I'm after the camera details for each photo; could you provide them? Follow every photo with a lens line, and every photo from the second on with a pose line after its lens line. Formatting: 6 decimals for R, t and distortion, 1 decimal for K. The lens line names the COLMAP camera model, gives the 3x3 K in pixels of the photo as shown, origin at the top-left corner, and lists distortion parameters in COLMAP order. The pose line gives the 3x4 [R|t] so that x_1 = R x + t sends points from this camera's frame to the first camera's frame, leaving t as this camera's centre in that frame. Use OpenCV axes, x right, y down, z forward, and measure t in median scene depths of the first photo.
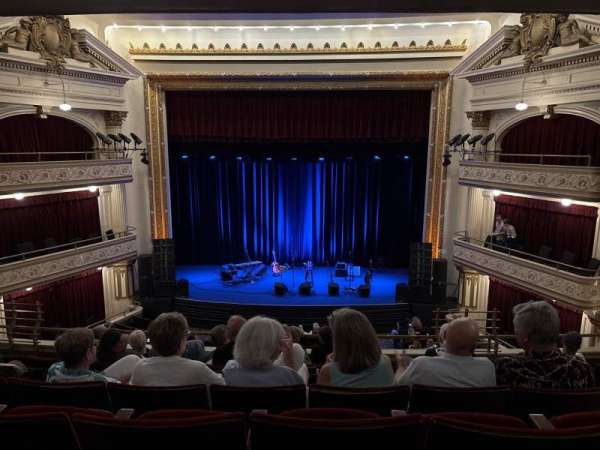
lens RADIAL K [[454.1, 0, 300.7], [0, 454.1, 227.2], [0, 0, 1]] dist [0.036111, -0.020310]
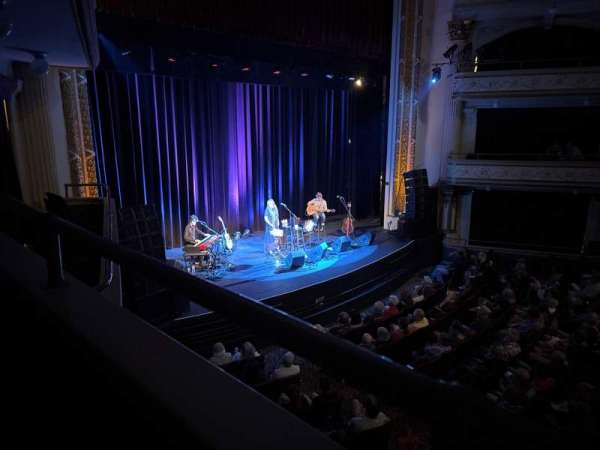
lens RADIAL K [[454.1, 0, 308.2], [0, 454.1, 225.1], [0, 0, 1]] dist [0.036111, -0.020310]
pose [[0.664304, -0.167722, 0.728402, -0.552540], [0.143300, 0.985001, 0.096117, 0.024954], [-0.733597, 0.040529, 0.678375, 0.562009]]
